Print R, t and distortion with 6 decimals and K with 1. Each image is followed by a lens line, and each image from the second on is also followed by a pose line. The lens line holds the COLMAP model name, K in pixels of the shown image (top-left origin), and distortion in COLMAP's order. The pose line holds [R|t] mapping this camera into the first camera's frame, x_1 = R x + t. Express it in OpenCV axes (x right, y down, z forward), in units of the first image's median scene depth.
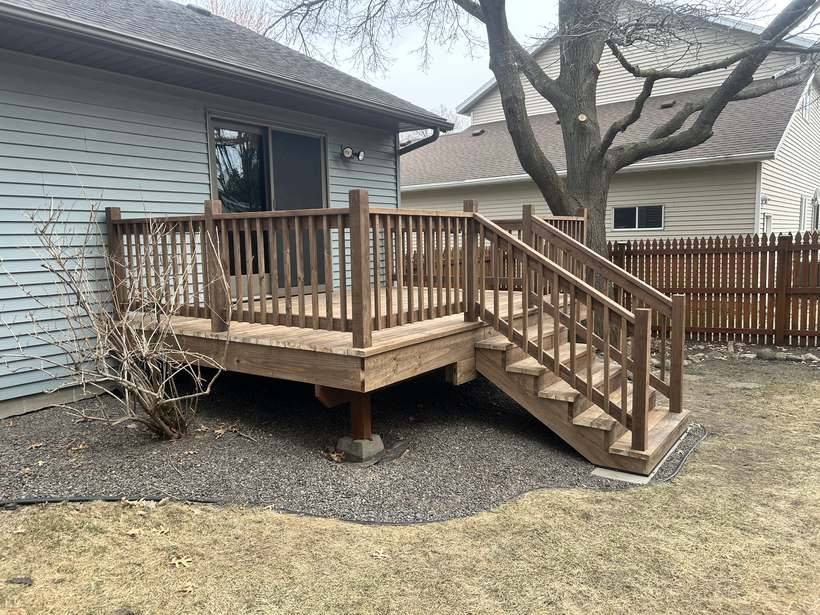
lens RADIAL K [[602.4, 0, 410.0], [0, 602.4, 307.5], [0, 0, 1]] dist [0.000174, 0.002344]
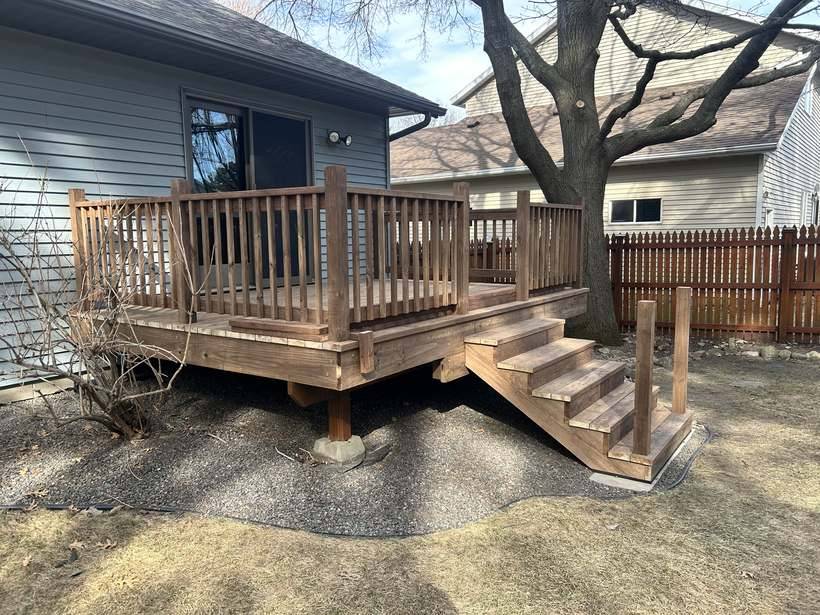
lens RADIAL K [[604.8, 0, 410.0], [0, 604.8, 307.5], [0, 0, 1]] dist [-0.000675, -0.001367]
pose [[0.999938, 0.006596, 0.008982, 0.011354], [-0.006651, 0.999959, 0.006108, 0.005964], [-0.008942, -0.006168, 0.999941, 0.052578]]
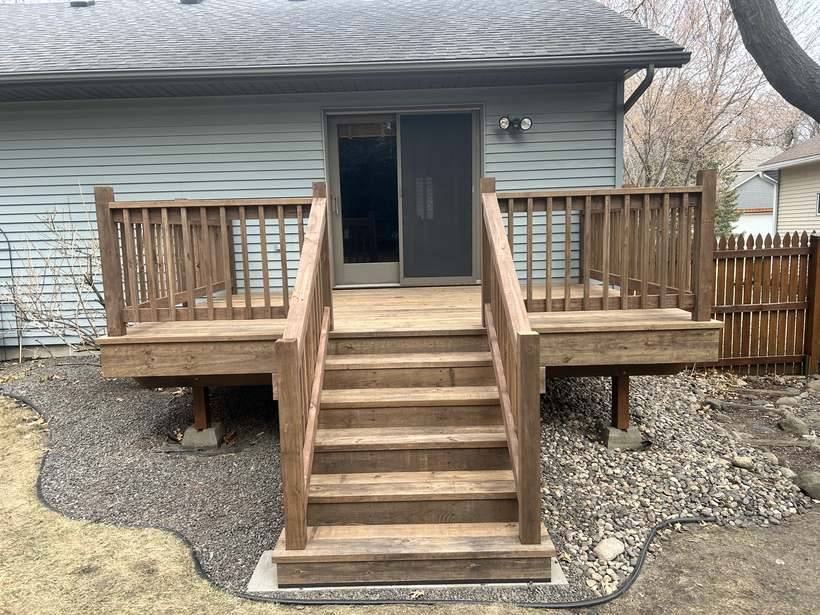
lens RADIAL K [[602.7, 0, 410.0], [0, 602.7, 307.5], [0, 0, 1]] dist [-0.001432, -0.001046]
pose [[0.586183, 0.094679, -0.804627, 0.632832], [-0.068585, 0.995382, 0.067159, -0.053124], [0.807270, 0.015818, 0.589970, 0.462885]]
